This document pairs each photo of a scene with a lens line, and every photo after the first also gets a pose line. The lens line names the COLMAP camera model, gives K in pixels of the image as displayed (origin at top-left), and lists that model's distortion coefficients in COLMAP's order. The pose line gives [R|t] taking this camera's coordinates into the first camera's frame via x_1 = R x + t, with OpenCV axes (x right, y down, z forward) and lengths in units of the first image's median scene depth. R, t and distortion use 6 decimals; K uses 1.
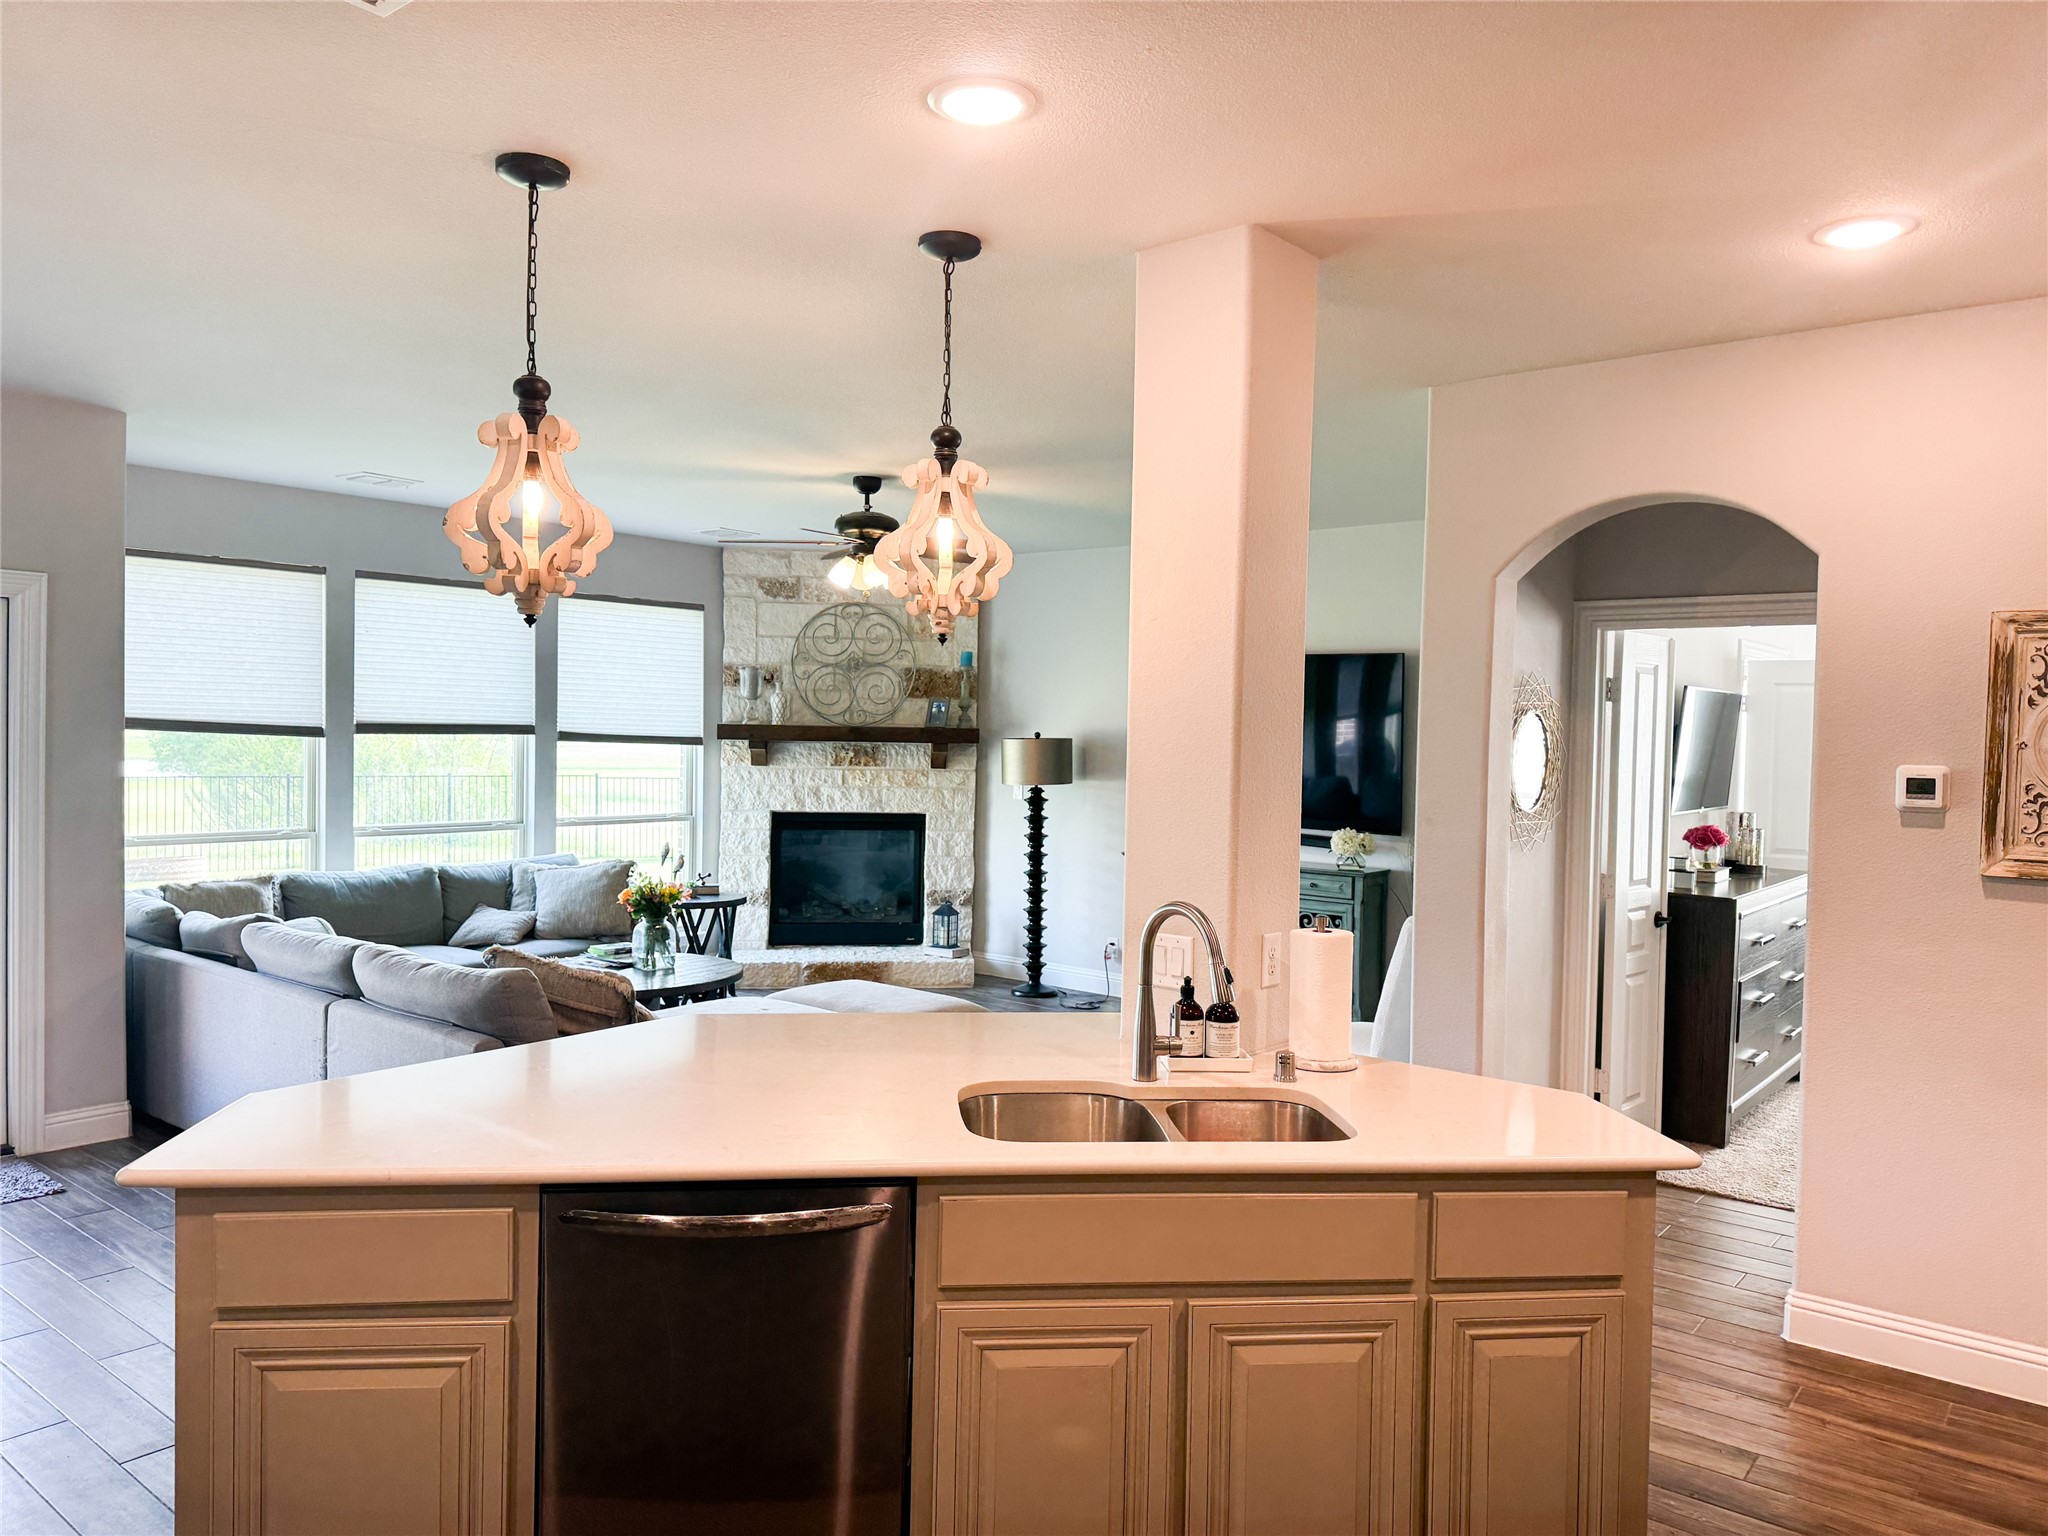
lens RADIAL K [[1419.6, 0, 1024.4], [0, 1419.6, 775.0], [0, 0, 1]] dist [0.083360, -0.122265]
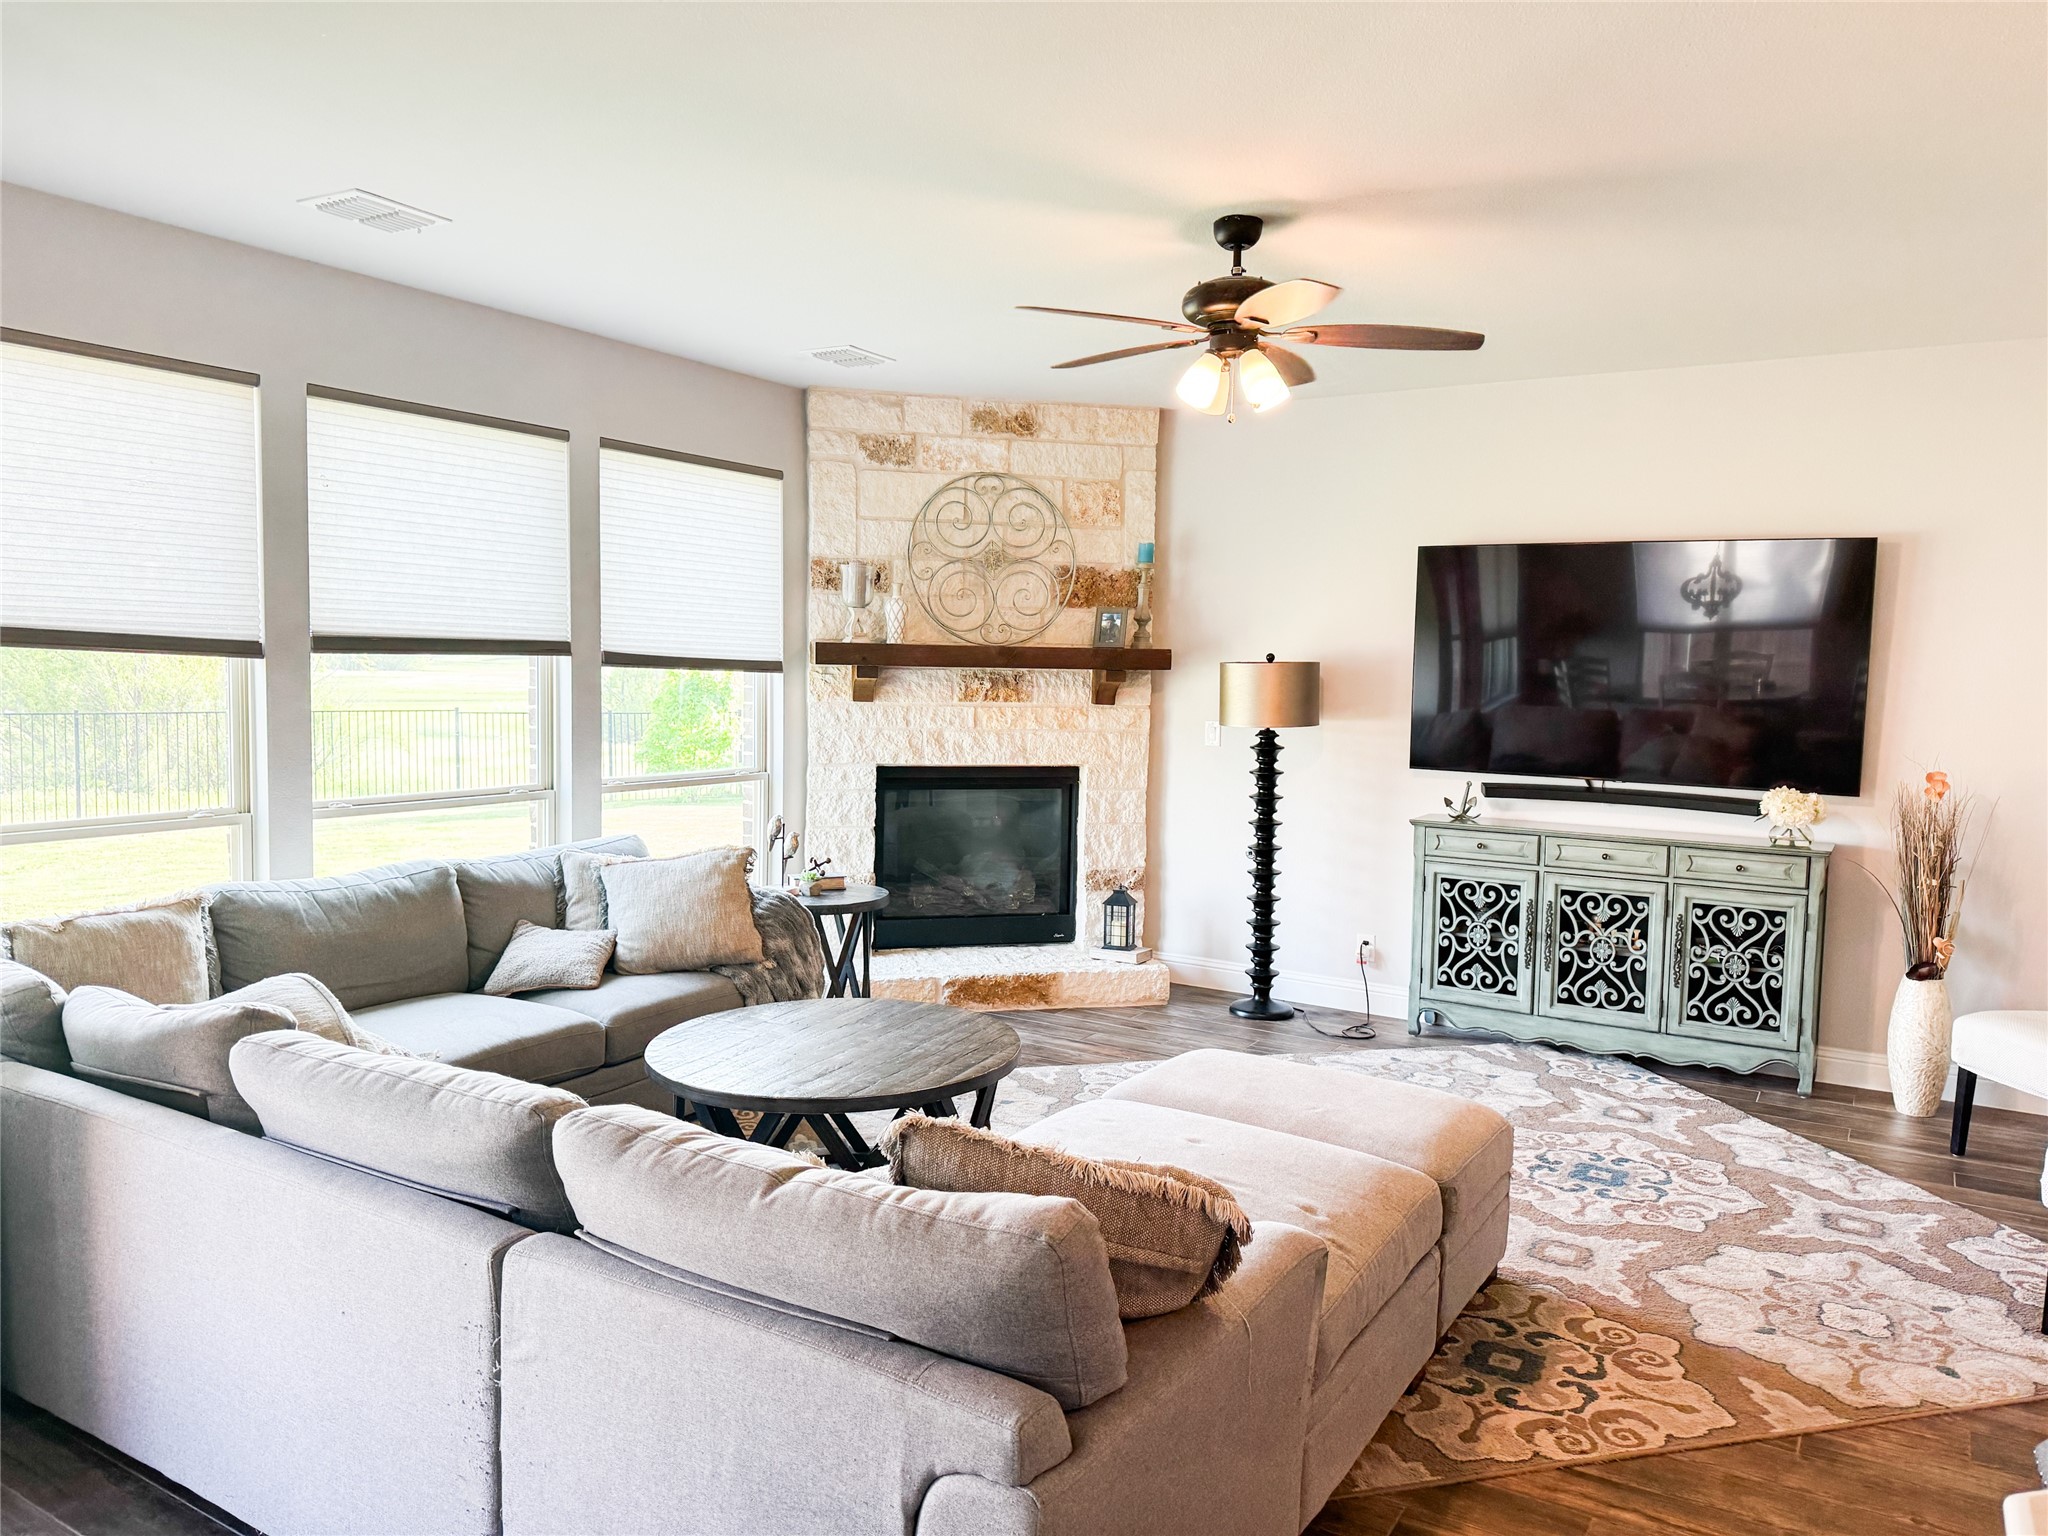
lens RADIAL K [[1434.0, 0, 1021.2], [0, 1434.0, 765.6], [0, 0, 1]] dist [0.113234, -0.125430]
pose [[0.993002, -0.009761, 0.117693, -0.193042], [0.004847, 0.999107, 0.041964, -0.004308], [-0.117998, -0.041099, 0.992163, 0.276301]]
